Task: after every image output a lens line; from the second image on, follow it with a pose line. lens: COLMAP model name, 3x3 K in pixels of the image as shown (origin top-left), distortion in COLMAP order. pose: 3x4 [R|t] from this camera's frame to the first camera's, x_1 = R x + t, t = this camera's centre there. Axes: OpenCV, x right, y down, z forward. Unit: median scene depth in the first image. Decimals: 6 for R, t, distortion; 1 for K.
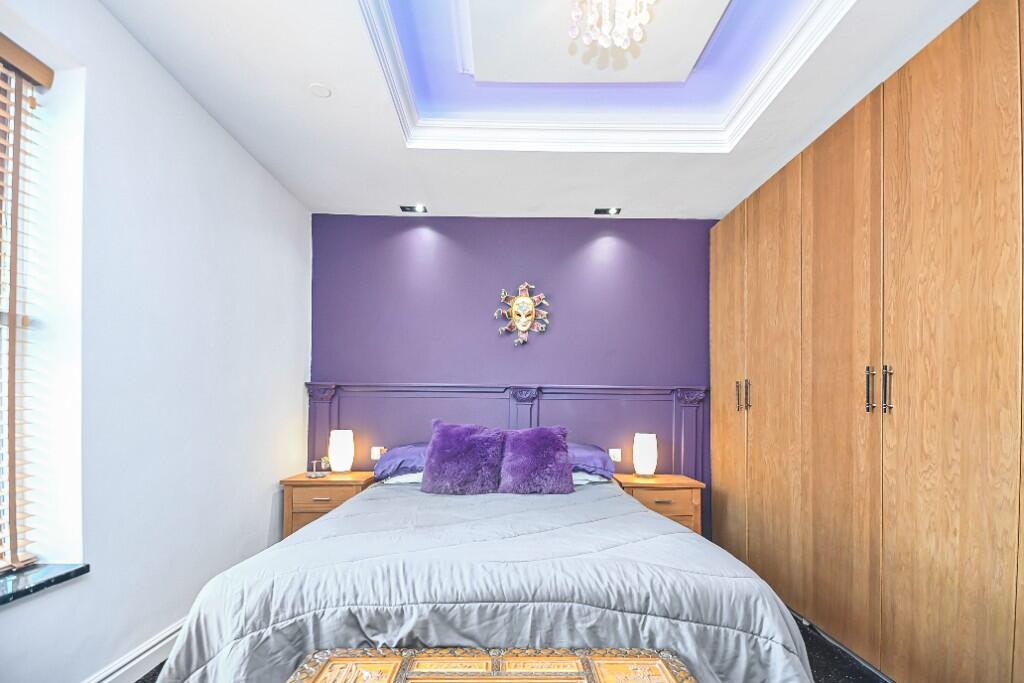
lens RADIAL K [[458.9, 0, 518.3], [0, 458.9, 407.1], [0, 0, 1]] dist [0.010147, -0.009709]
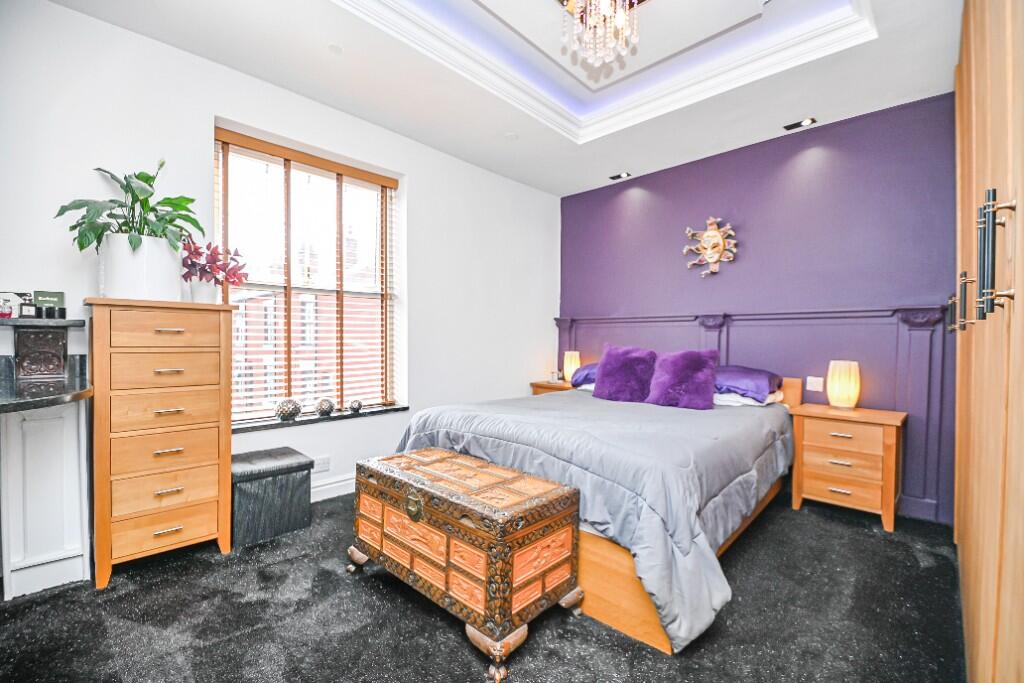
lens RADIAL K [[441.5, 0, 512.0], [0, 441.5, 341.5], [0, 0, 1]] dist [0.017182, -0.016848]
pose [[0.708955, -0.000109, -0.705254, 0.479606], [0.003861, 0.999986, 0.003727, 0.015437], [0.705243, -0.005365, 0.708945, -0.073490]]
